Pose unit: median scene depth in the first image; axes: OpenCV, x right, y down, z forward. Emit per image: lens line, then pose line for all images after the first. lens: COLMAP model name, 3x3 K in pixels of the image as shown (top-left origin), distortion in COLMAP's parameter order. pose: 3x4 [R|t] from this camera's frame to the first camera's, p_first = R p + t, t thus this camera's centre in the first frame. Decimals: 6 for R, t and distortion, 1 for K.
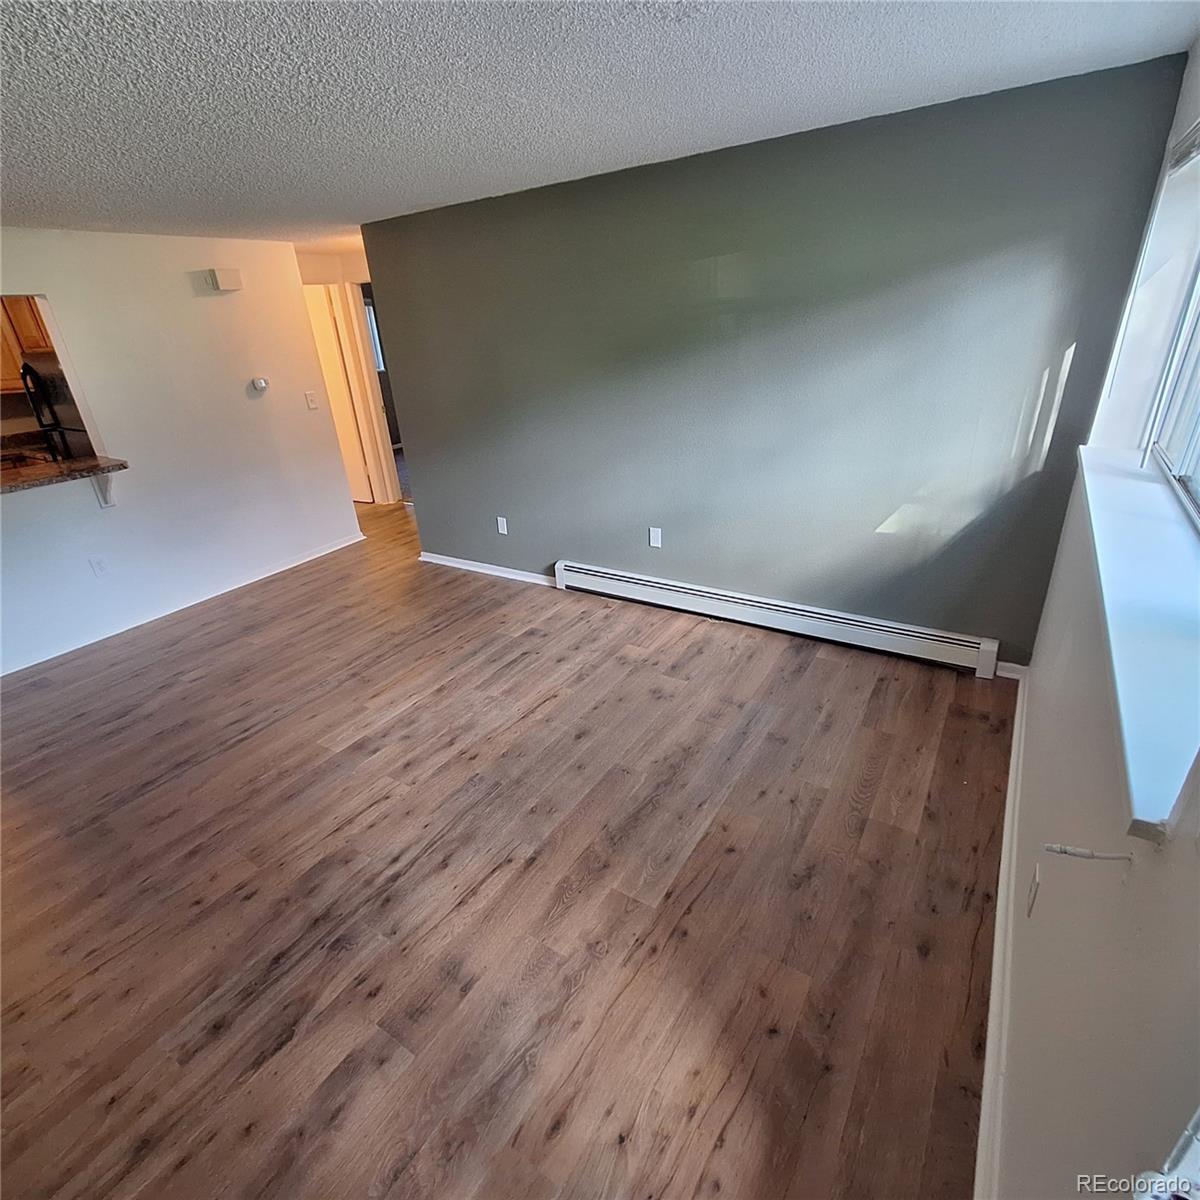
lens RADIAL K [[630.0, 0, 603.3], [0, 630.0, 596.1], [0, 0, 1]] dist [-0.007037, 0.003562]
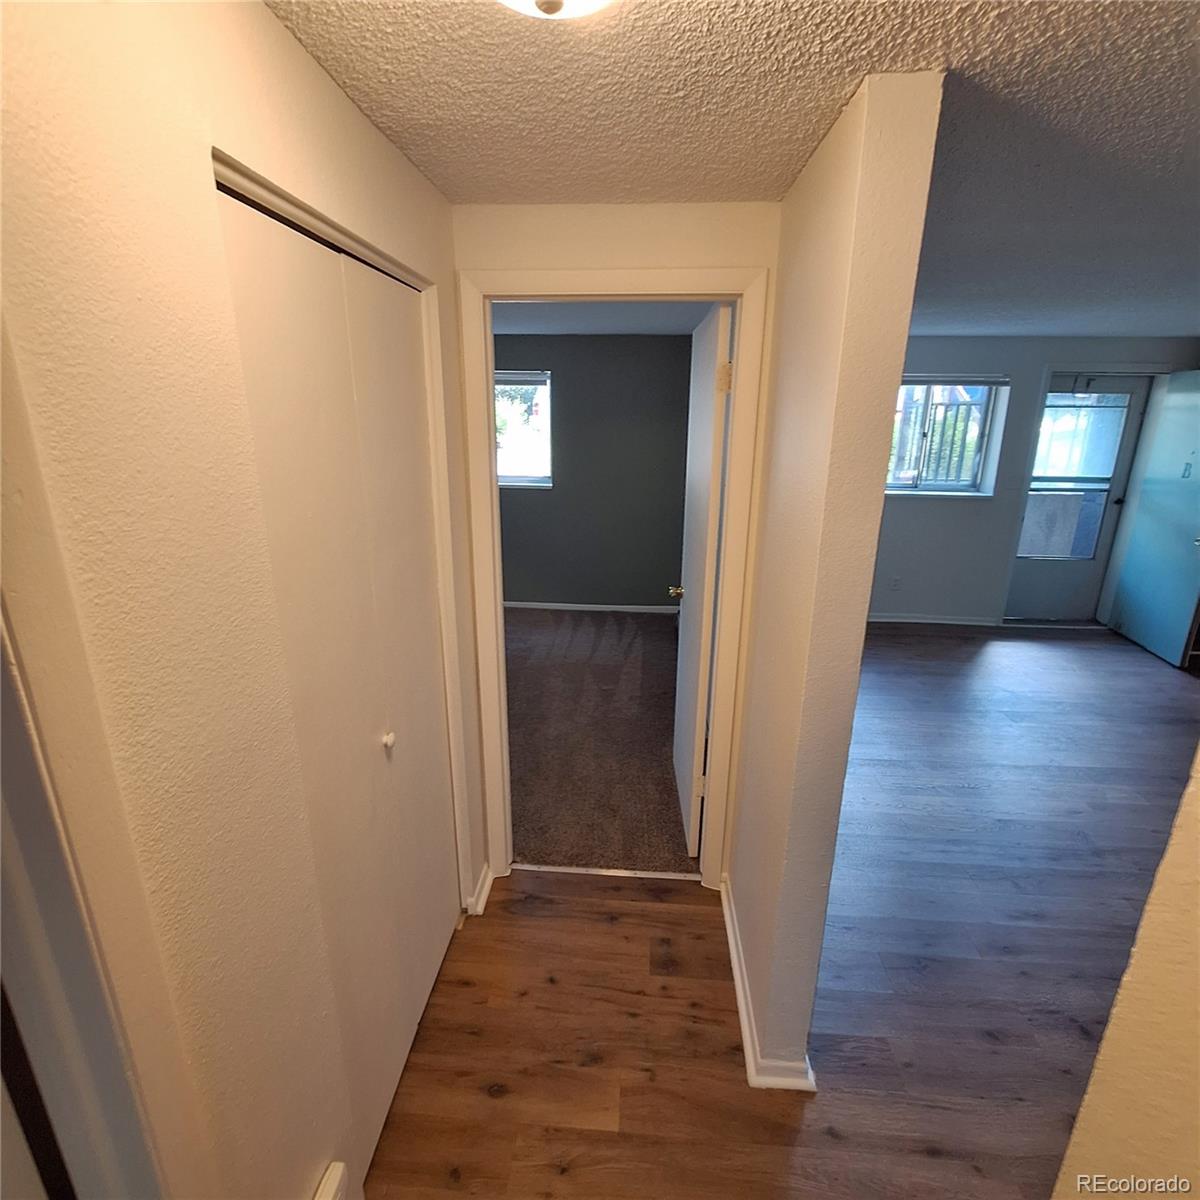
lens RADIAL K [[630.0, 0, 597.9], [0, 630.0, 601.9], [0, 0, 1]] dist [-0.007037, 0.003562]
pose [[-0.477002, -0.200592, 0.855706, -0.872133], [0.381483, 0.829862, 0.407186, -0.851000], [-0.791796, 0.520665, -0.319323, 1.951593]]
